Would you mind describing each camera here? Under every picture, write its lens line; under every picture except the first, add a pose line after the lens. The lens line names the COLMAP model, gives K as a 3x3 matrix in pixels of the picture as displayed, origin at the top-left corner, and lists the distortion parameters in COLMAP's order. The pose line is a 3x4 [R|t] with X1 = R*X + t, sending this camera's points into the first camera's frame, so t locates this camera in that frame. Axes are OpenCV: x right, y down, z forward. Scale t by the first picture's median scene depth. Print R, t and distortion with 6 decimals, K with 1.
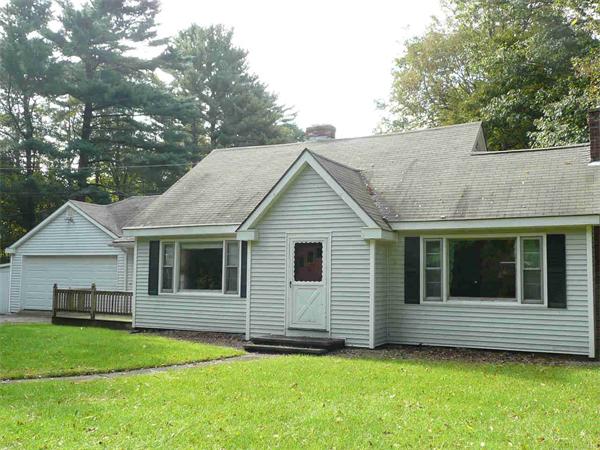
lens RADIAL K [[505.1, 0, 300.0], [0, 505.1, 225.0], [0, 0, 1]] dist [0.000516, 0.002963]
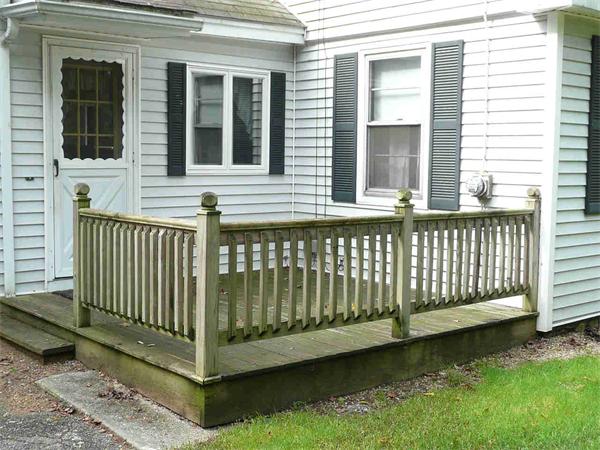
lens RADIAL K [[809.6, 0, 300.0], [0, 809.6, 225.0], [0, 0, 1]] dist [-0.021911, -0.029154]
pose [[0.427084, -0.084015, 0.900300, -0.573706], [-0.101264, 0.984966, 0.139953, 0.065620], [-0.898524, -0.150939, 0.412156, 0.672473]]
